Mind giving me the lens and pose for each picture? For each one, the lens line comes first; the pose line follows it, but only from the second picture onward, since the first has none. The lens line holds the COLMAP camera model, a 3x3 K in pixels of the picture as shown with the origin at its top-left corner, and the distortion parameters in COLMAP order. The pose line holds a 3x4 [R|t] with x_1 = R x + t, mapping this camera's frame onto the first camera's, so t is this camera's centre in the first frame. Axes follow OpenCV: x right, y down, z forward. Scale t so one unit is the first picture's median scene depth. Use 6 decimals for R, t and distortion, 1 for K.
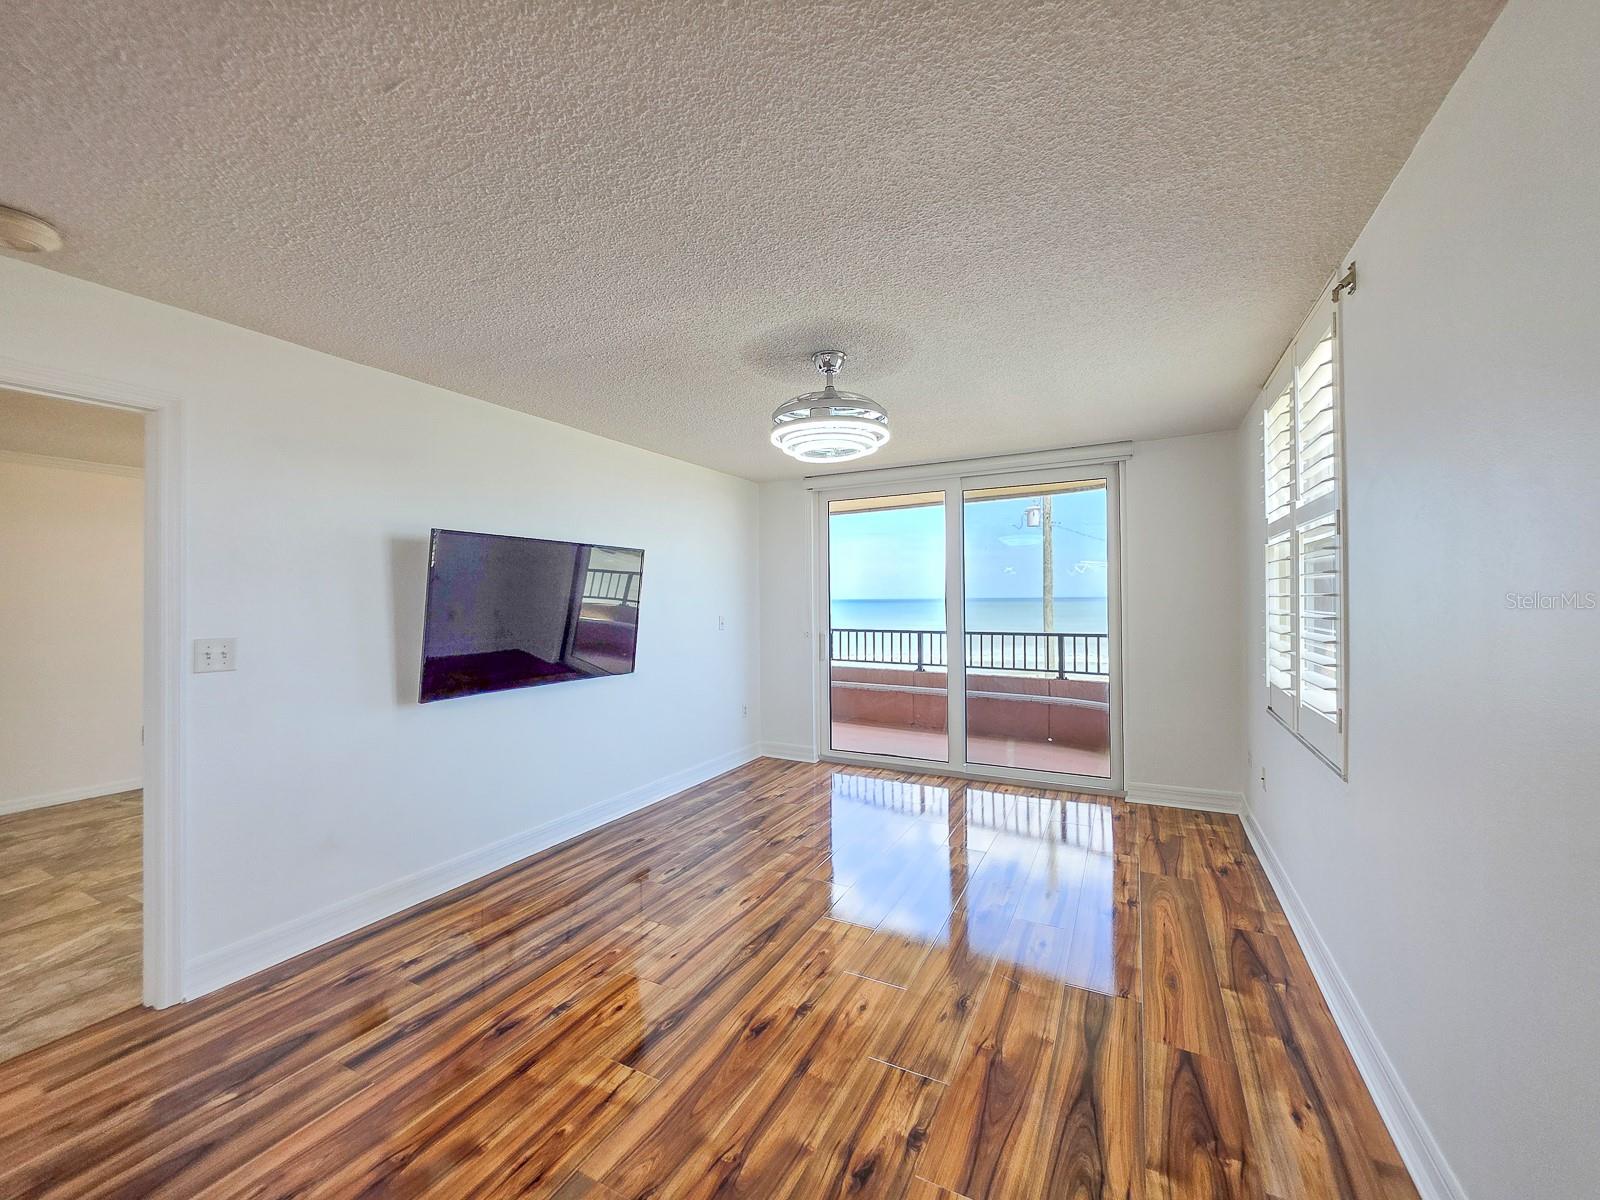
lens RADIAL K [[657.1, 0, 797.6], [0, 657.1, 590.1], [0, 0, 1]] dist [0.001500, -0.001300]
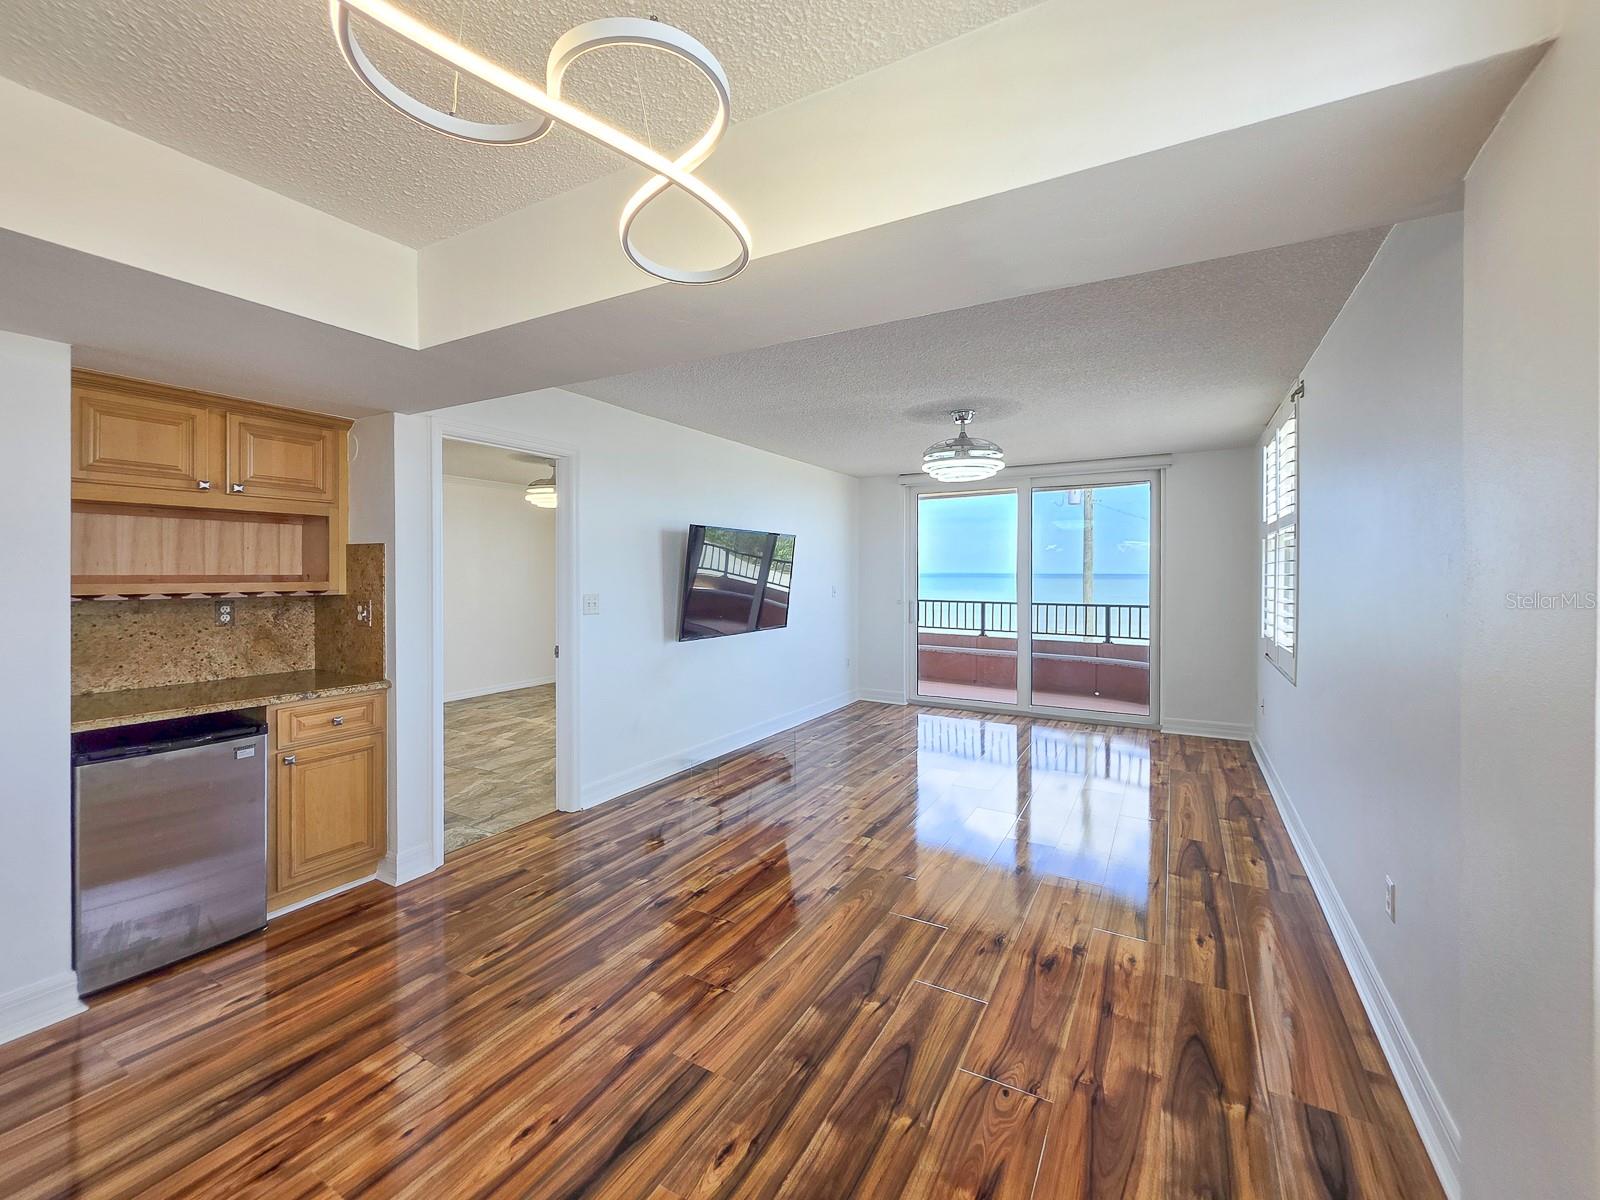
lens RADIAL K [[657.1, 0, 794.0], [0, 657.1, 571.5], [0, 0, 1]] dist [0.001500, -0.001300]
pose [[0.998558, 0.010765, -0.052599, -0.237516], [-0.010070, 0.999859, 0.013468, -0.007953], [0.052736, -0.012919, 0.998525, -0.490362]]
